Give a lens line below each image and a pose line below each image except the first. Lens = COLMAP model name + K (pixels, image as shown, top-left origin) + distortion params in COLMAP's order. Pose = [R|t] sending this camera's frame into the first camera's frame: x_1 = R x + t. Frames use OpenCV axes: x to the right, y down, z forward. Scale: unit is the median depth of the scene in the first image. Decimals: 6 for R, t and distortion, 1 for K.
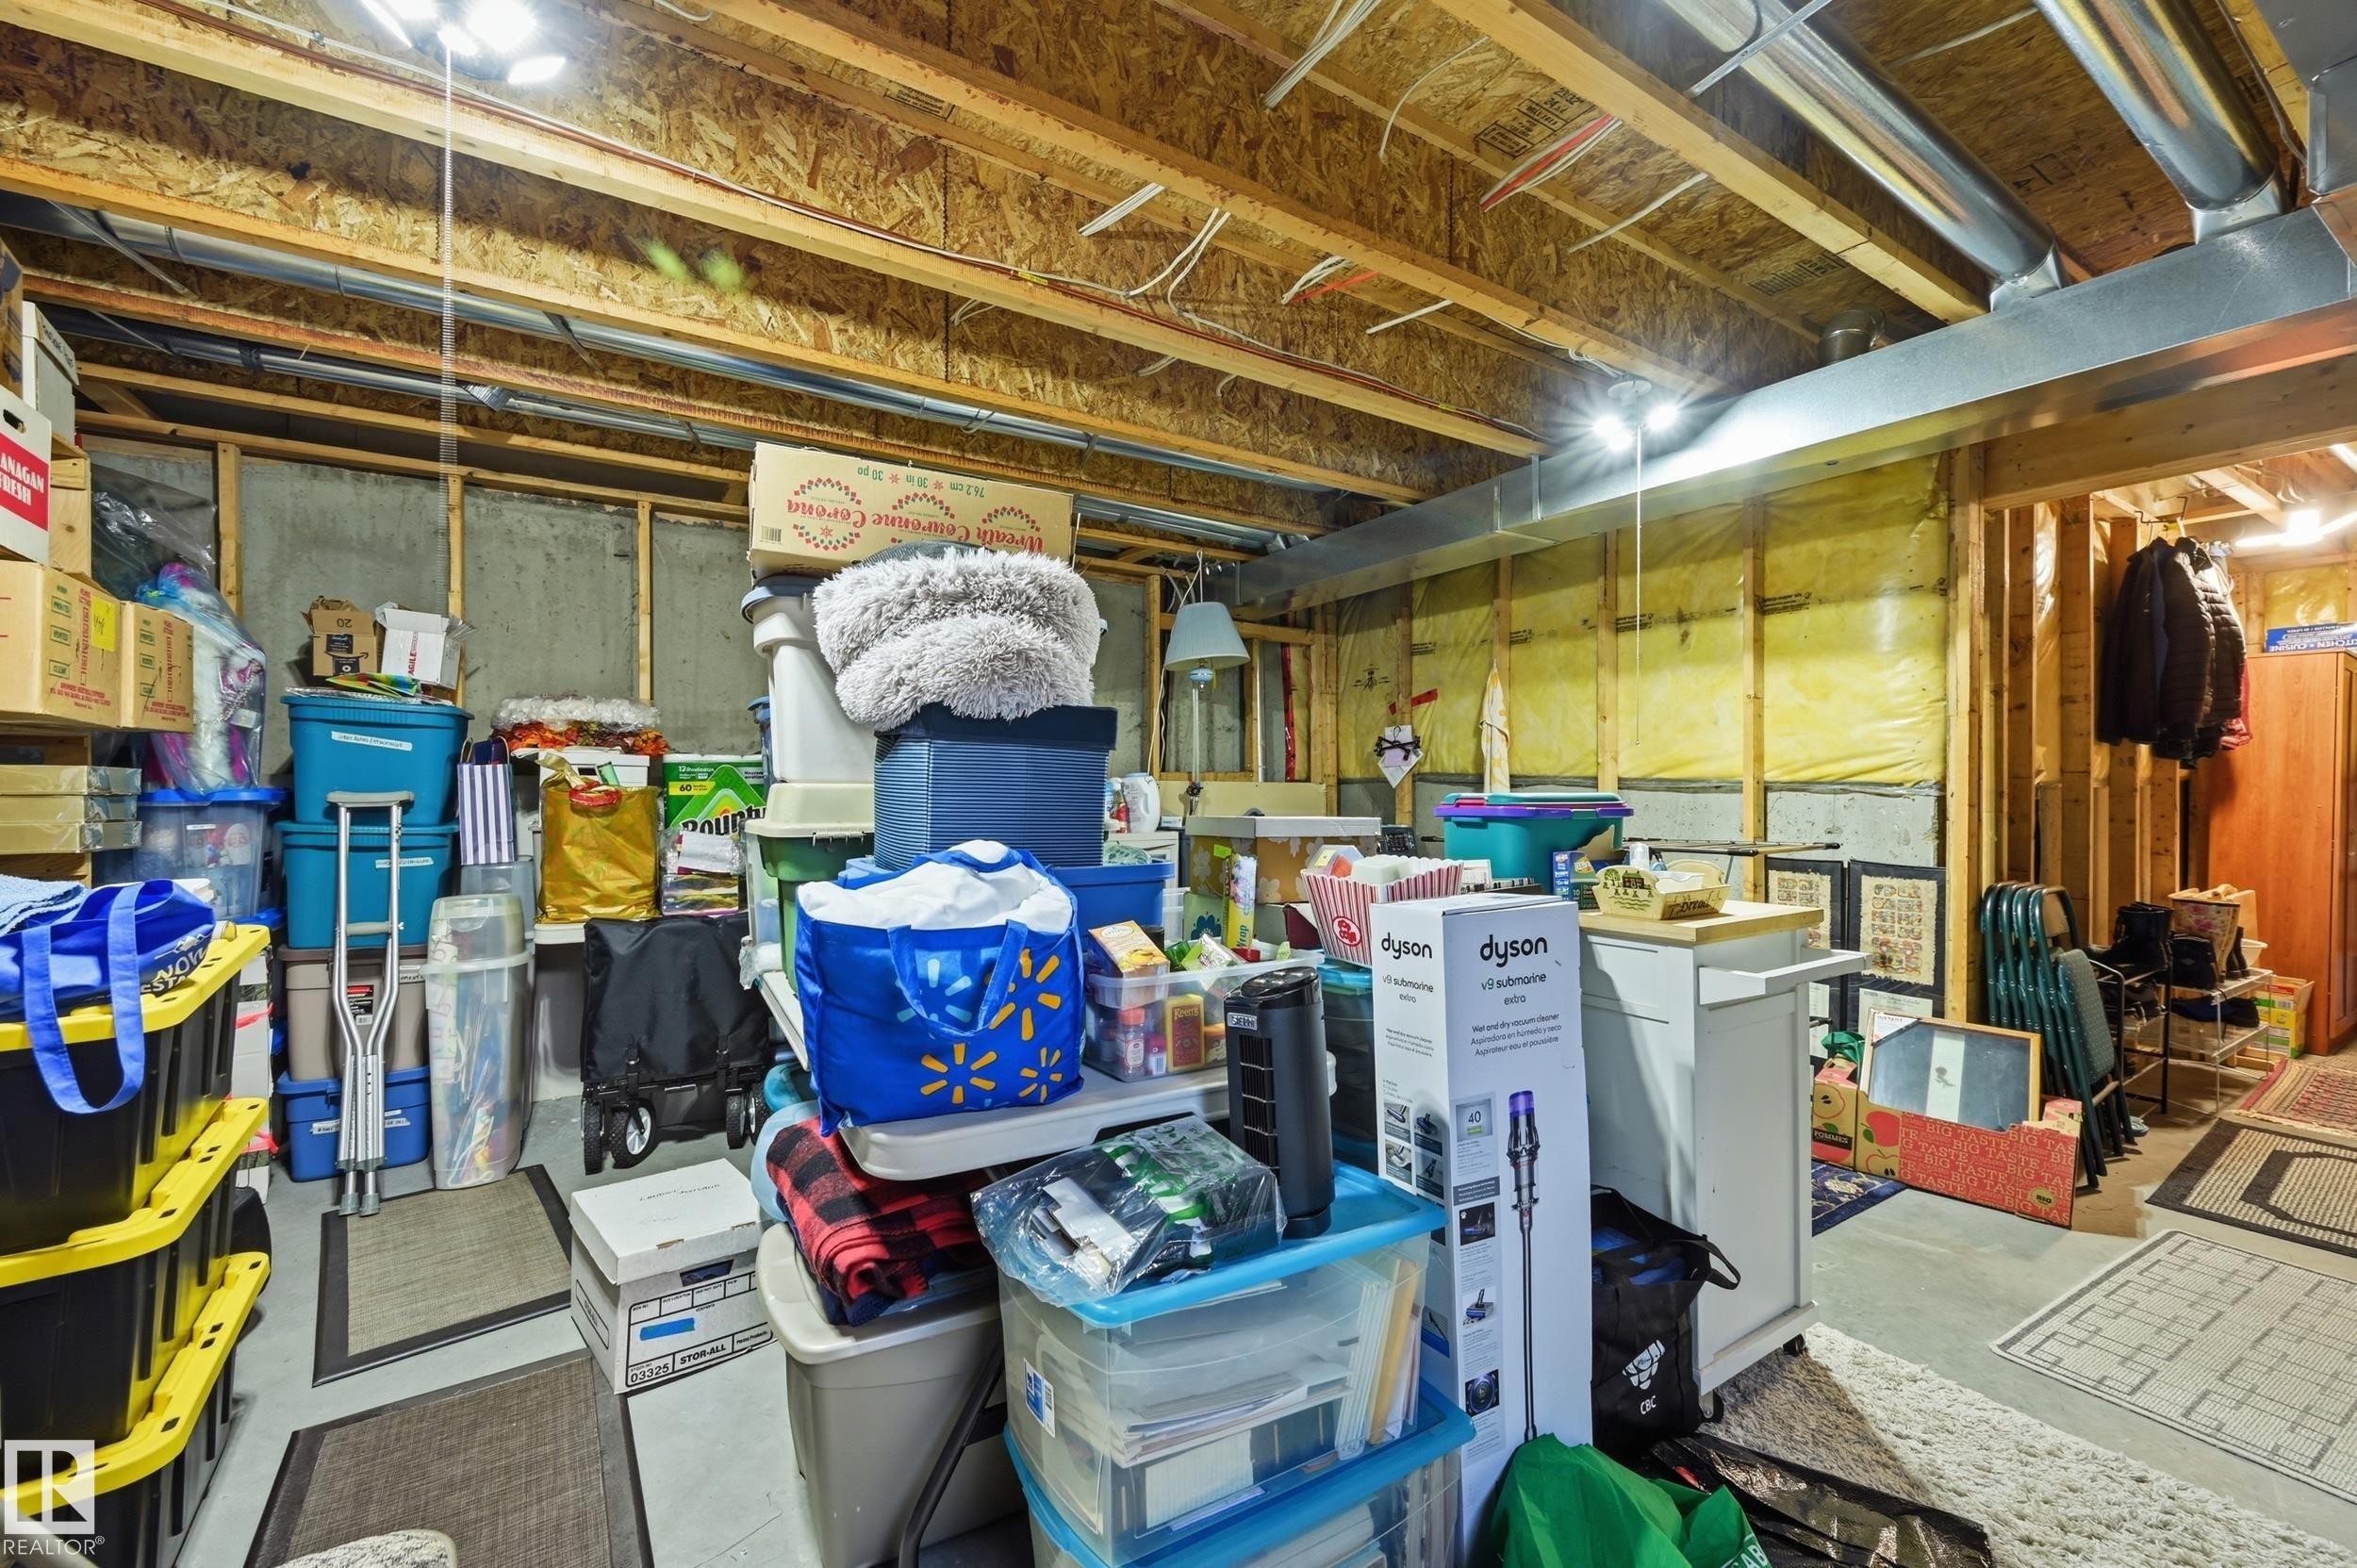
lens RADIAL K [[969.7, 0, 1171.0], [0, 969.7, 791.1], [0, 0, 1]] dist [-0.003103, -0.000215]
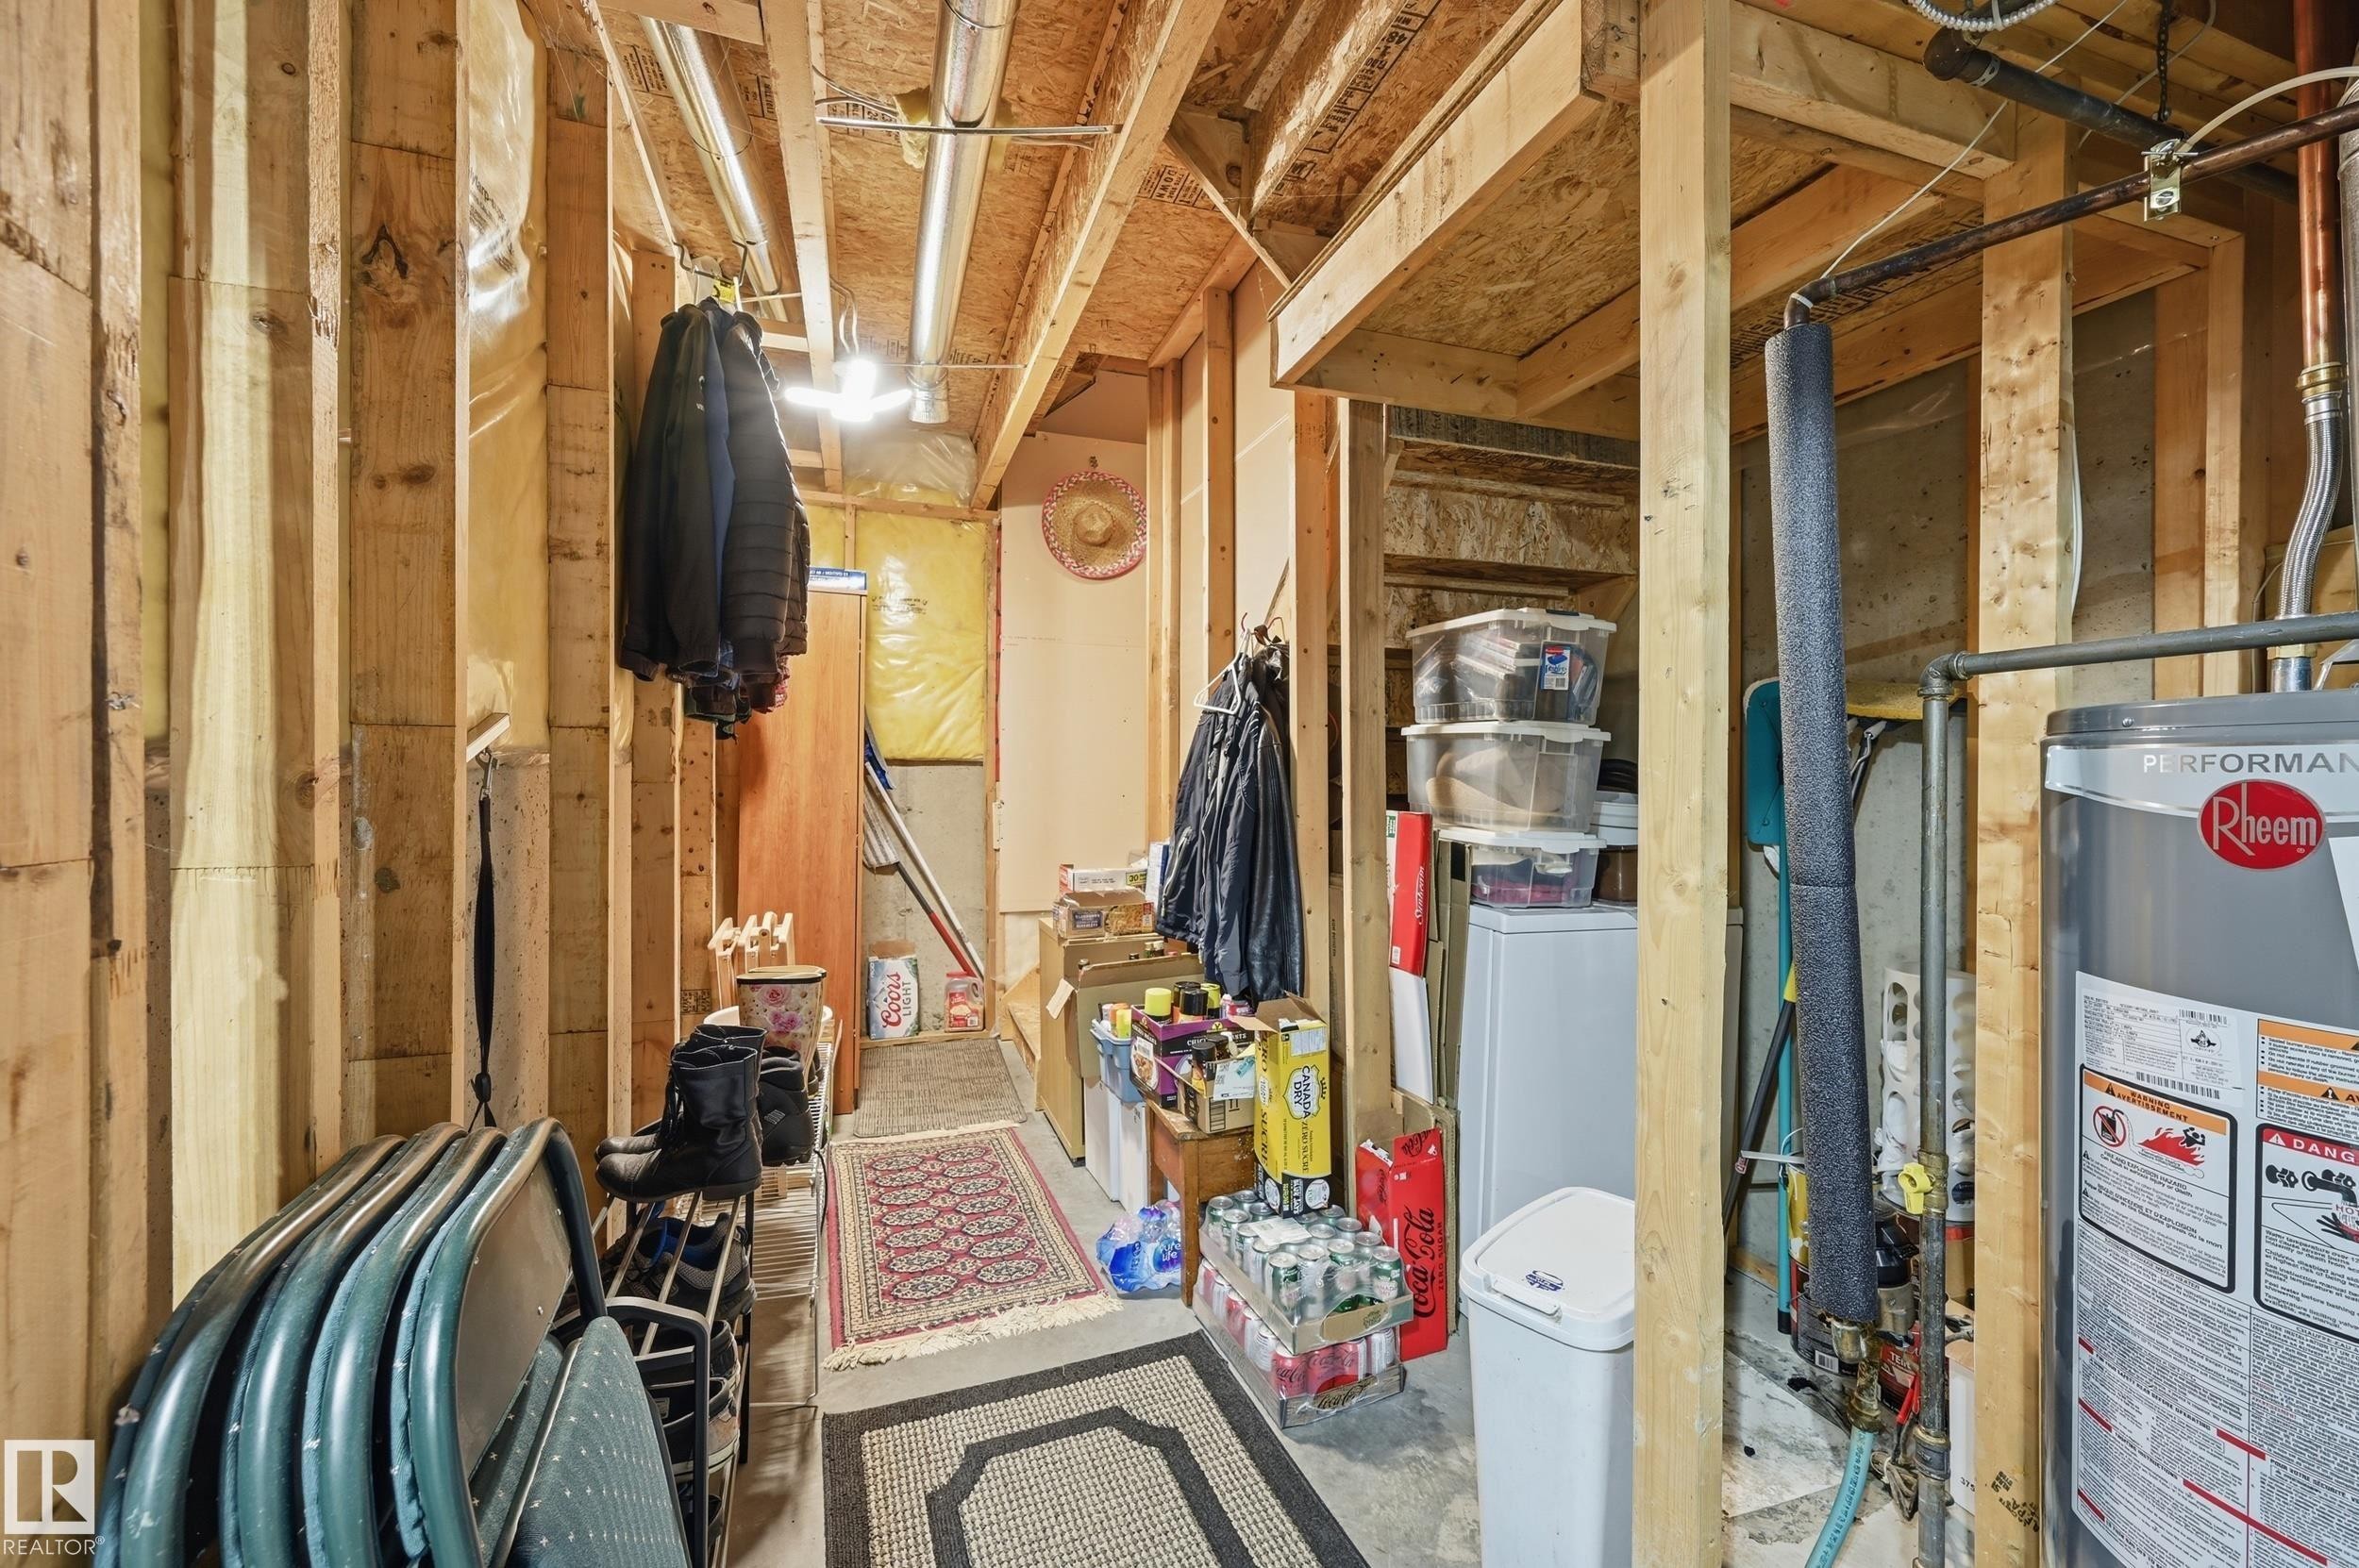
lens RADIAL K [[970.4, 0, 1187.2], [0, 970.4, 773.1], [0, 0, 1]] dist [-0.003103, -0.000215]
pose [[0.239158, -0.006715, 0.970958, 0.556484], [-0.001472, 0.999972, 0.007278, -0.003373], [-0.970980, -0.003170, 0.239141, 0.606053]]
